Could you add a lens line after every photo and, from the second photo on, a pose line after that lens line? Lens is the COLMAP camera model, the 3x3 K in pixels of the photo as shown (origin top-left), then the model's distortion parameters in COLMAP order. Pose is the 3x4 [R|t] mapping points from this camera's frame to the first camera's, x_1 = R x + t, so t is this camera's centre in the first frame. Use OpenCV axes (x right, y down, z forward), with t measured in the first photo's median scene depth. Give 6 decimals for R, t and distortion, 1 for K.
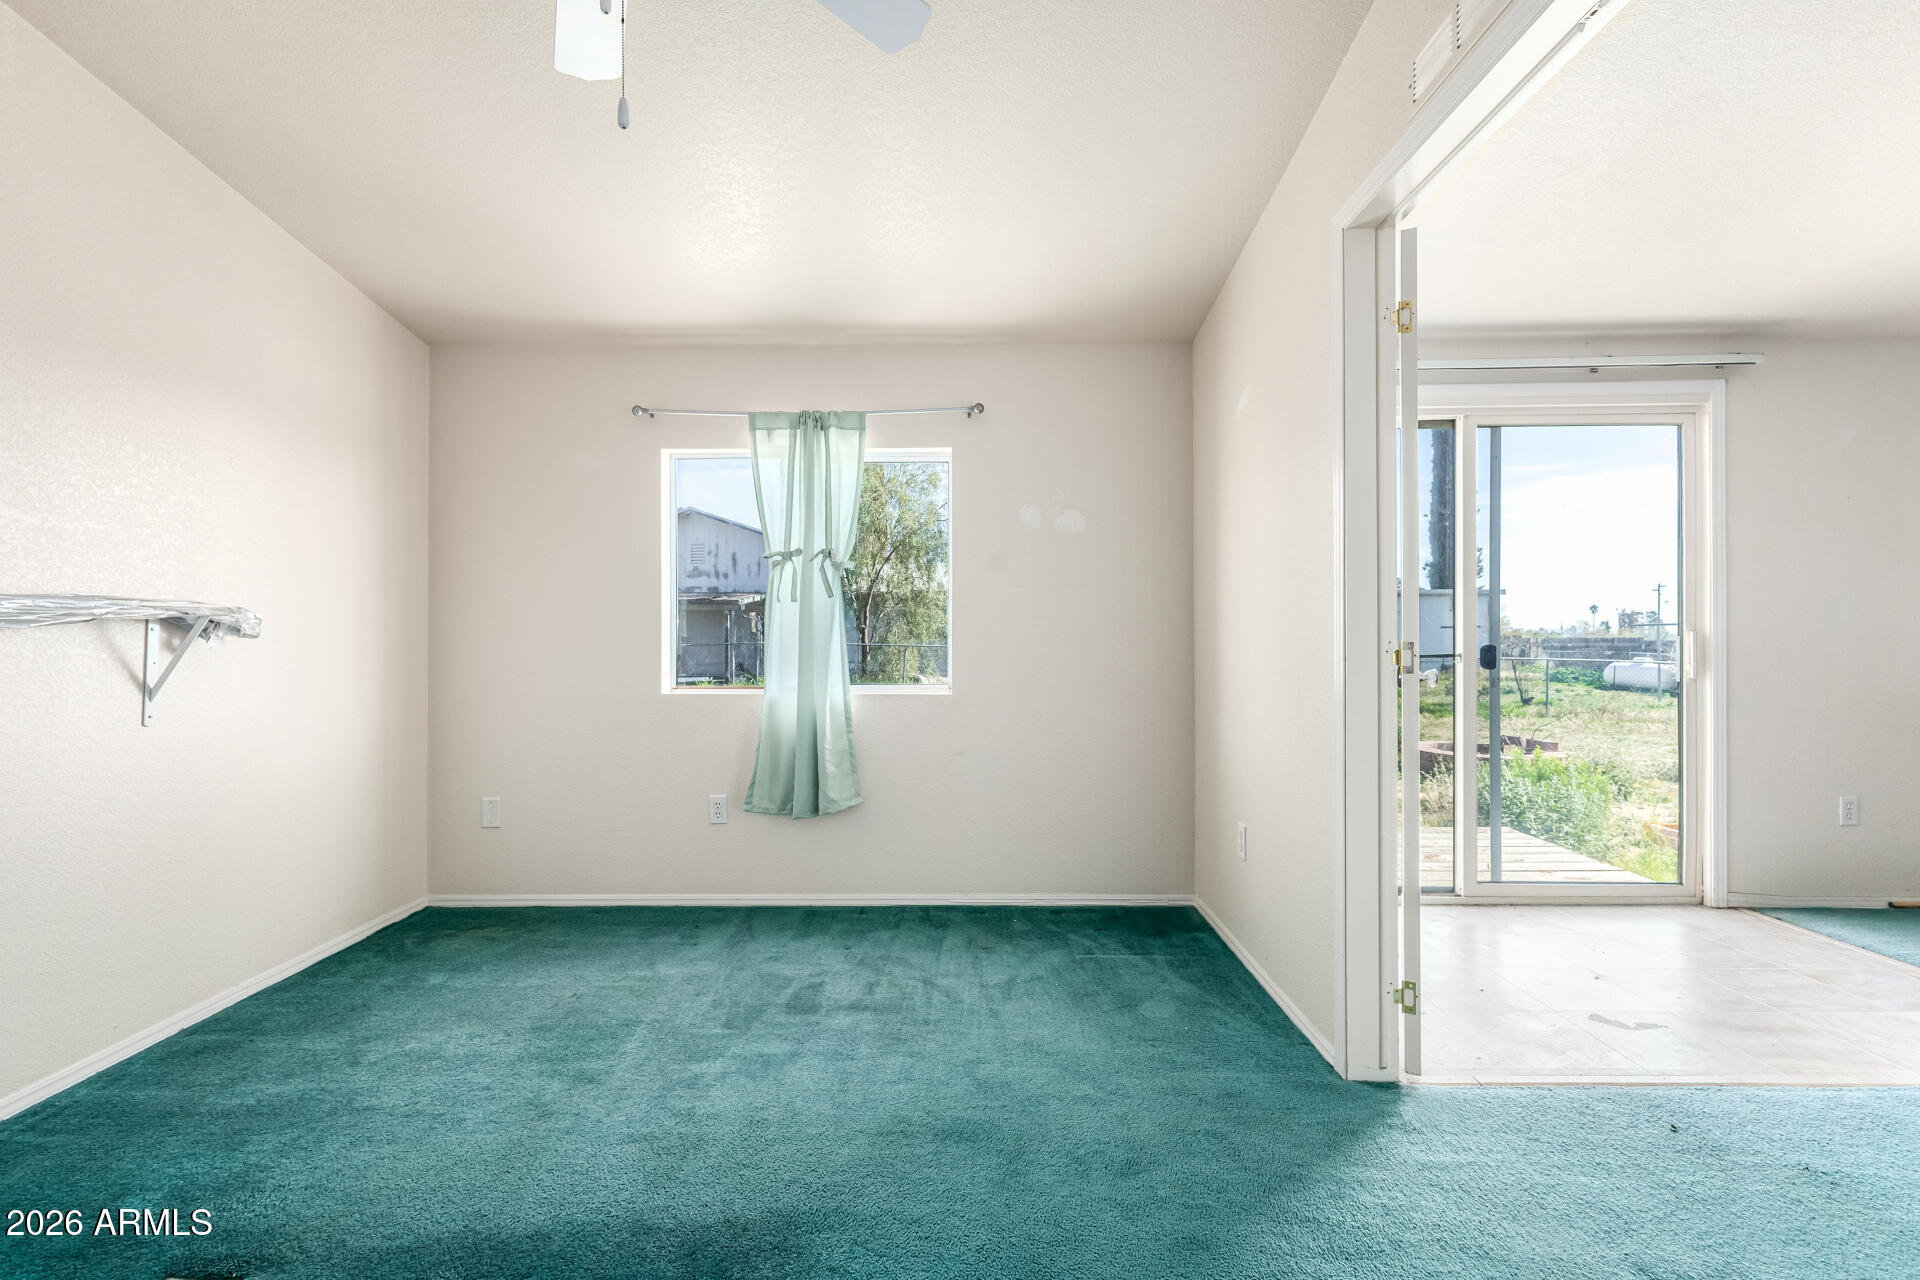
lens RADIAL K [[826.9, 0, 943.1], [0, 826.9, 633.0], [0, 0, 1]] dist [0.004780, -0.000708]
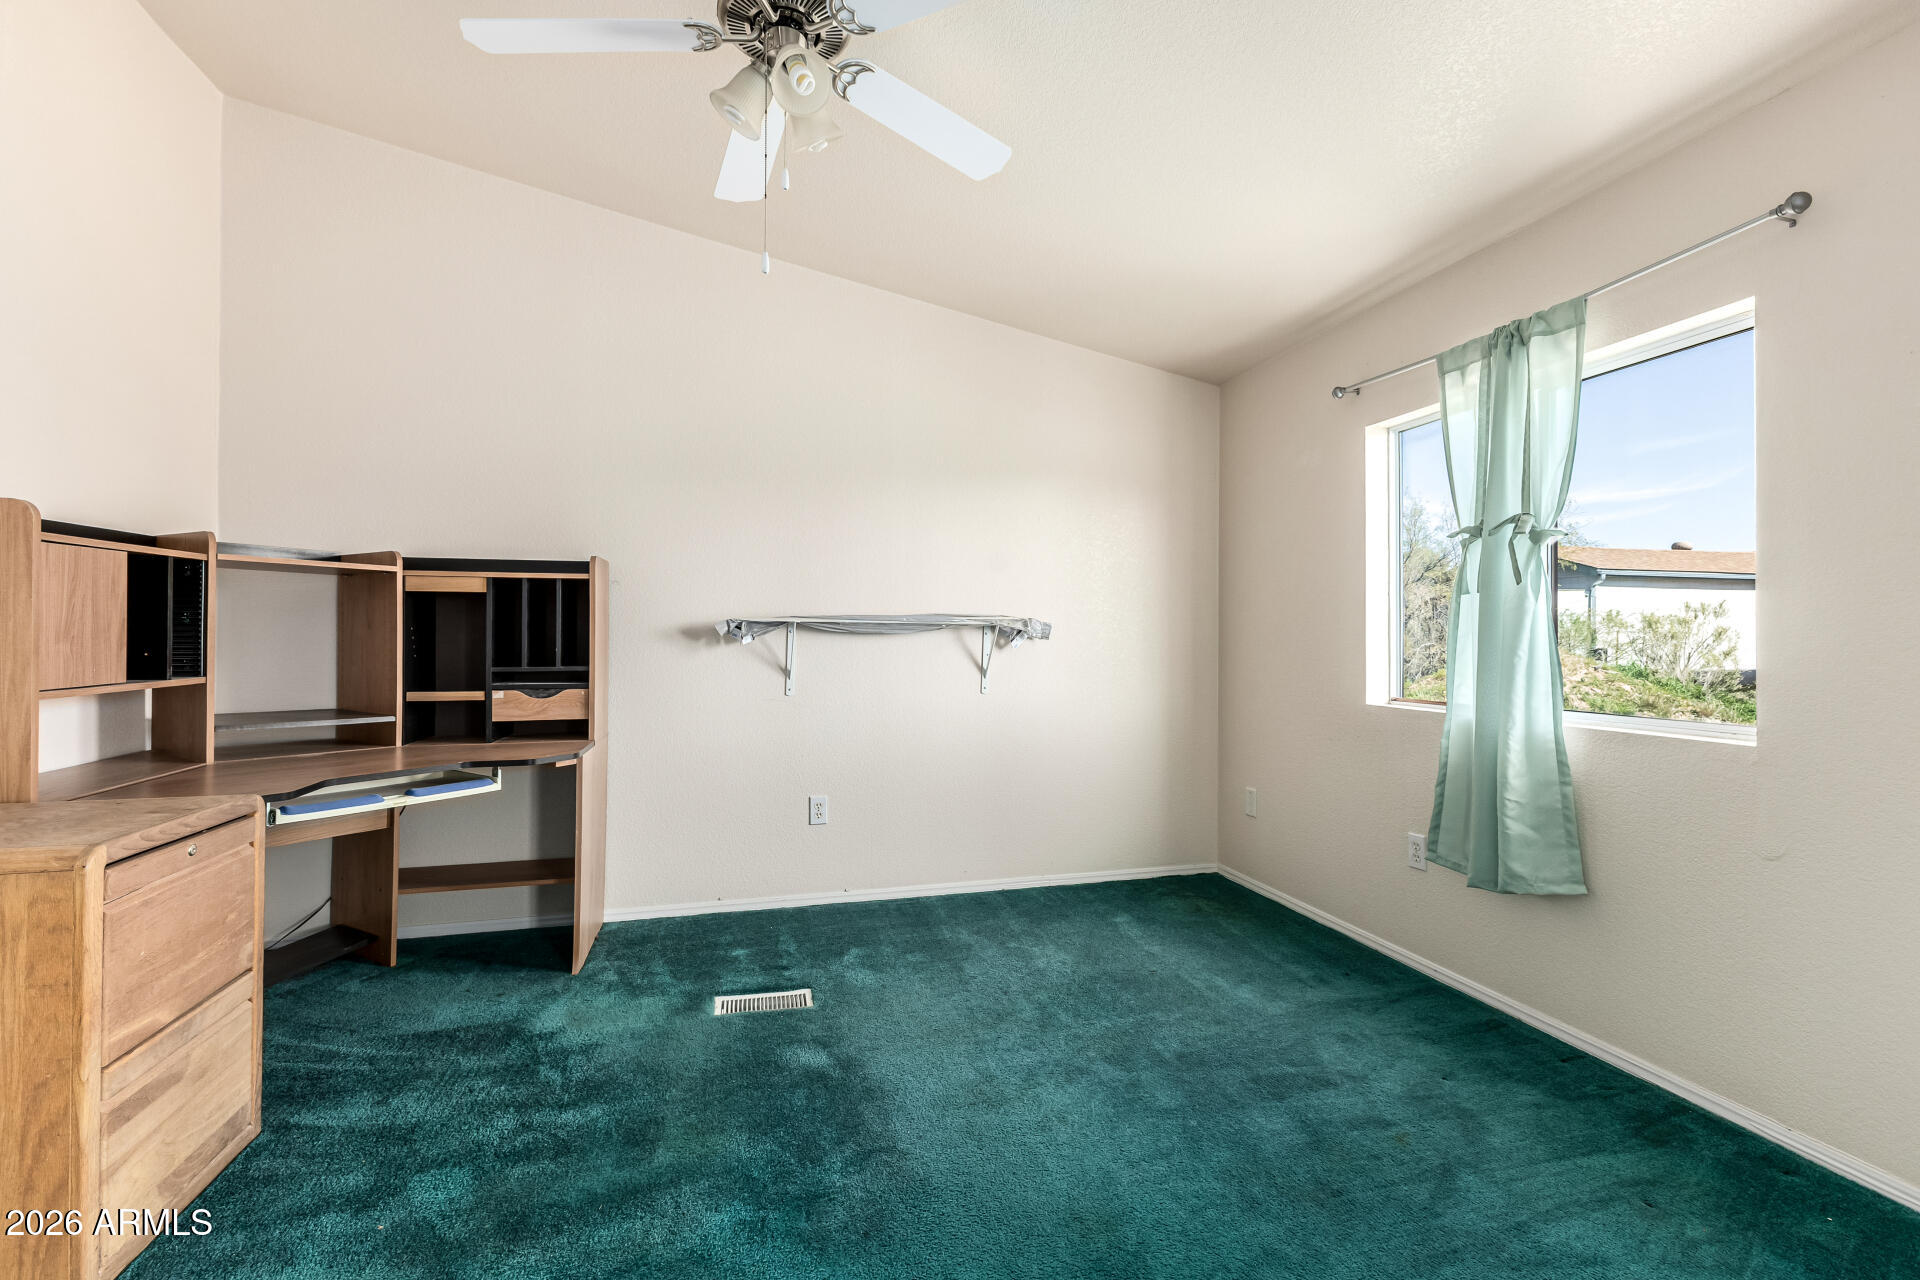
lens RADIAL K [[826.9, 0, 980.6], [0, 826.9, 635.0], [0, 0, 1]] dist [0.004780, -0.000708]
pose [[0.290823, -0.001375, -0.956776, 0.427020], [-0.000138, 0.999999, -0.001479, 0.001026], [0.956777, 0.000562, 0.290823, 0.386785]]
